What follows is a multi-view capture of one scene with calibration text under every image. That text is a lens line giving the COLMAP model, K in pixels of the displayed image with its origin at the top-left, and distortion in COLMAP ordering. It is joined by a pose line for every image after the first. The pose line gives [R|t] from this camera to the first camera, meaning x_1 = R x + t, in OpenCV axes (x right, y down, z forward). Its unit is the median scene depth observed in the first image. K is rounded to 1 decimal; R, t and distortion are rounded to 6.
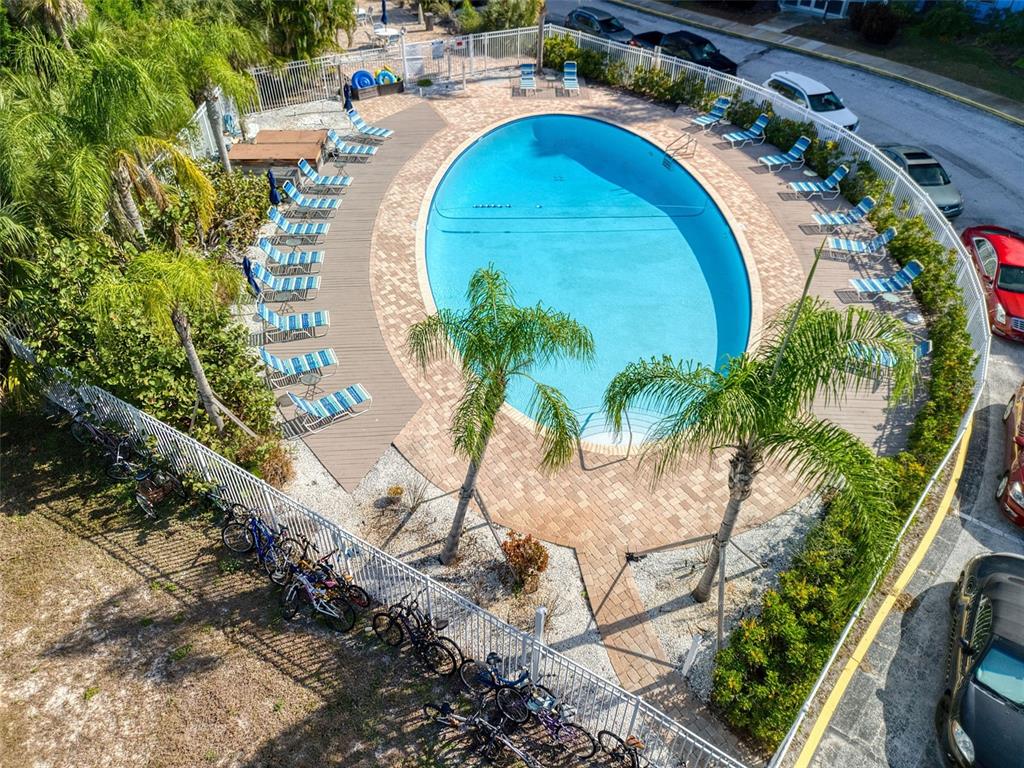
lens RADIAL K [[722.9, 0, 510.9], [0, 722.9, 389.4], [0, 0, 1]] dist [0.048851, -0.011708]
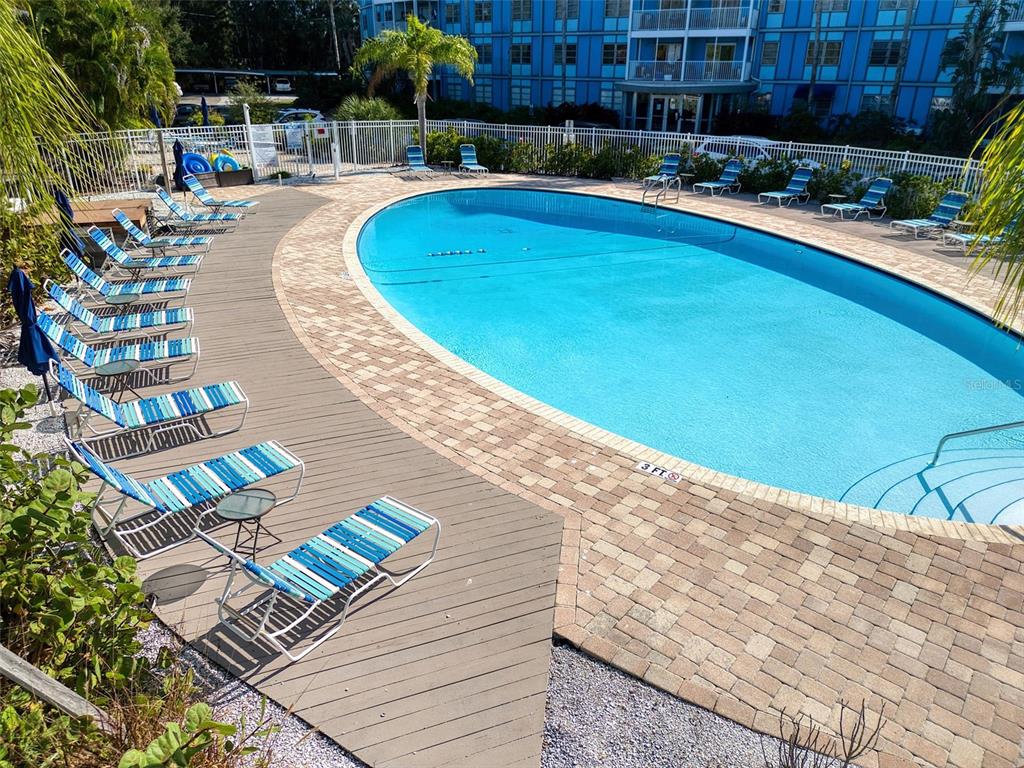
lens RADIAL K [[722.9, 0, 512.4], [0, 722.9, 378.9], [0, 0, 1]] dist [0.048851, -0.011708]
pose [[0.952891, -0.118983, 0.279001, -0.201105], [0.197047, 0.942137, -0.271203, 0.039524], [-0.230588, 0.313403, 0.921199, 0.521427]]
